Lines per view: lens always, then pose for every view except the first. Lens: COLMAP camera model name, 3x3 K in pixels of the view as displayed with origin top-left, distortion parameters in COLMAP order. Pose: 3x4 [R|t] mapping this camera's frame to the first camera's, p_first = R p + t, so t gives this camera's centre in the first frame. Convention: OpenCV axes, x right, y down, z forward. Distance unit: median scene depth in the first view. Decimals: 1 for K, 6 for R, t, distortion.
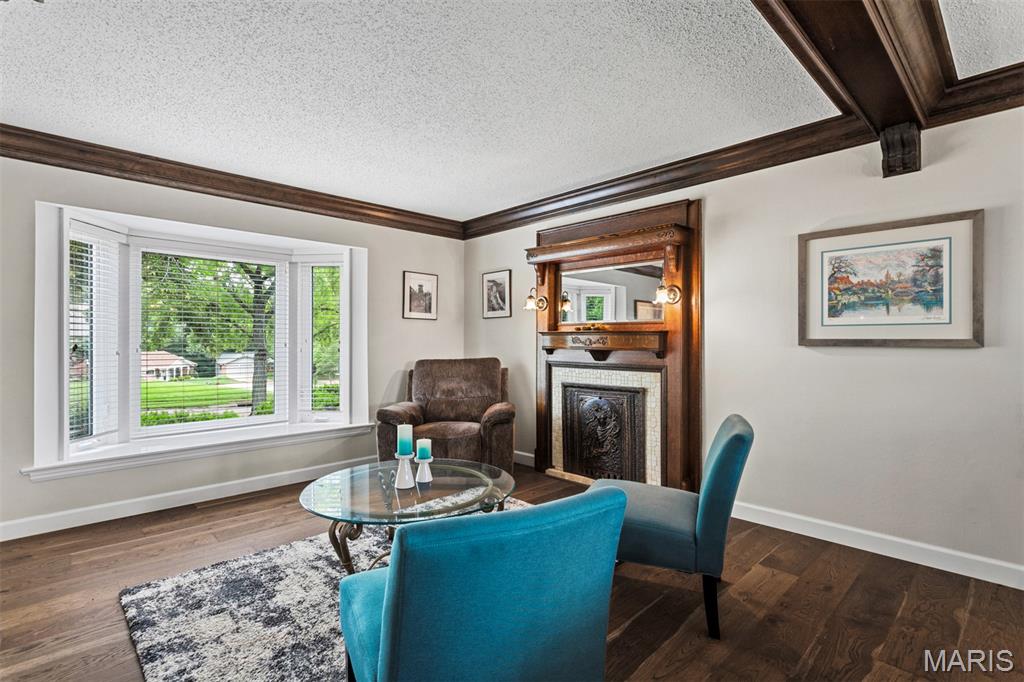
lens RADIAL K [[489.5, 0, 509.1], [0, 489.5, 339.5], [0, 0, 1]] dist [0.002321, 0.001061]
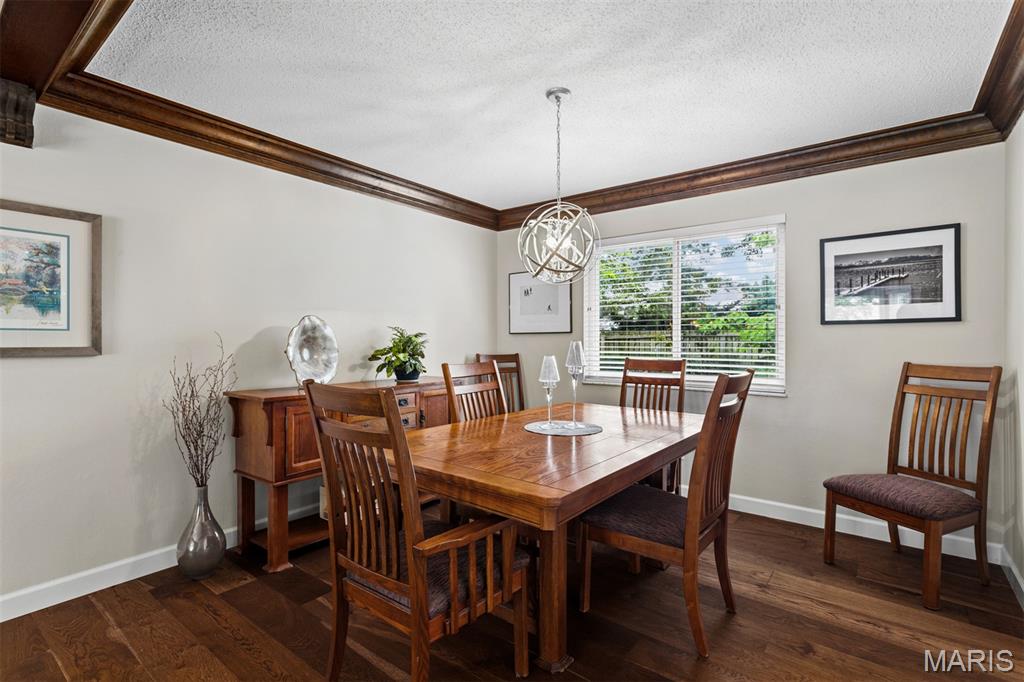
lens RADIAL K [[489.5, 0, 509.1], [0, 489.5, 339.5], [0, 0, 1]] dist [0.002321, 0.001061]
pose [[-0.138724, 0.002214, 0.990329, -0.122198], [0.004586, 0.999988, -0.001593, -0.009610], [-0.990321, 0.004320, -0.138732, 0.313554]]
